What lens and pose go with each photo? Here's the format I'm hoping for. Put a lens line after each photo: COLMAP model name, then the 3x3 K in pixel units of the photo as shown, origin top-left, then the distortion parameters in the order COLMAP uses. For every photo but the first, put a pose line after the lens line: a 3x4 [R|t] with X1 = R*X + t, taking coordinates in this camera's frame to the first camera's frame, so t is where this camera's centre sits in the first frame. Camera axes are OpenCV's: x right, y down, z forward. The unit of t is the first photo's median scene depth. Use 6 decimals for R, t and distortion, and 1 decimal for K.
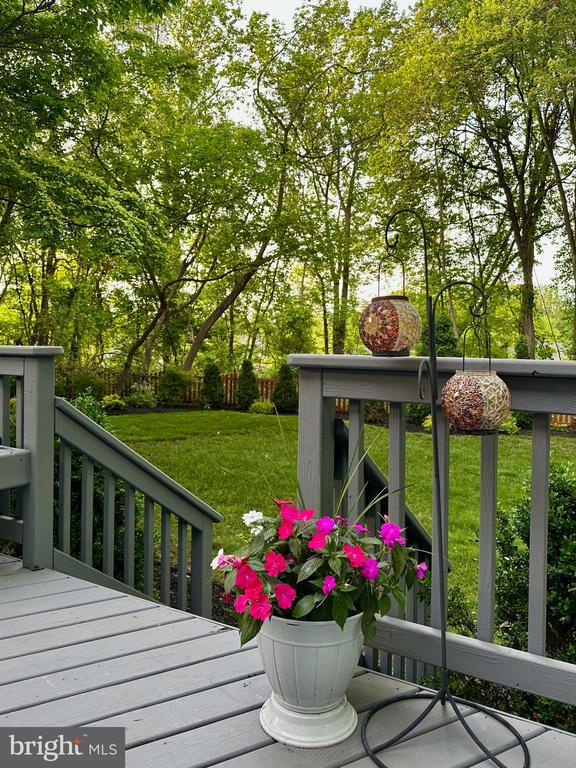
lens RADIAL K [[560.7, 0, 268.9], [0, 560.7, 356.9], [0, 0, 1]] dist [0.085483, -0.118906]
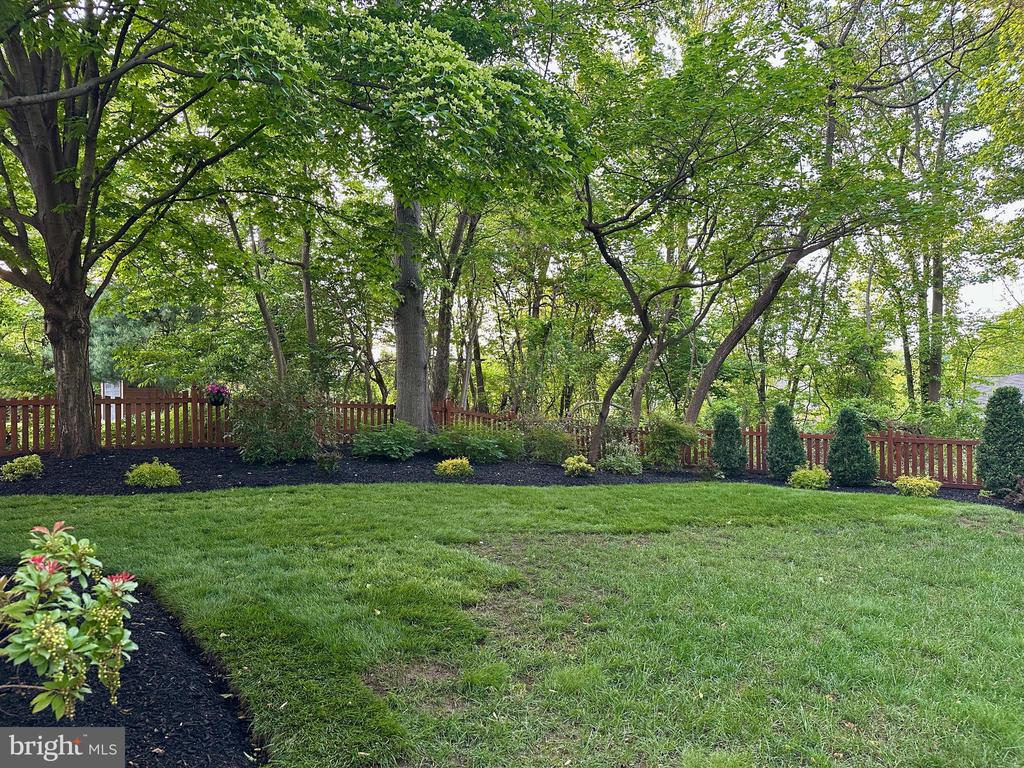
lens RADIAL K [[719.9, 0, 512.0], [0, 719.9, 384.0], [0, 0, 1]] dist [0.064452, -0.101222]
pose [[0.920841, -0.035733, -0.388296, 0.000126], [0.022395, 0.998995, -0.038822, 0.008932], [0.389293, 0.027053, 0.920716, 0.119780]]
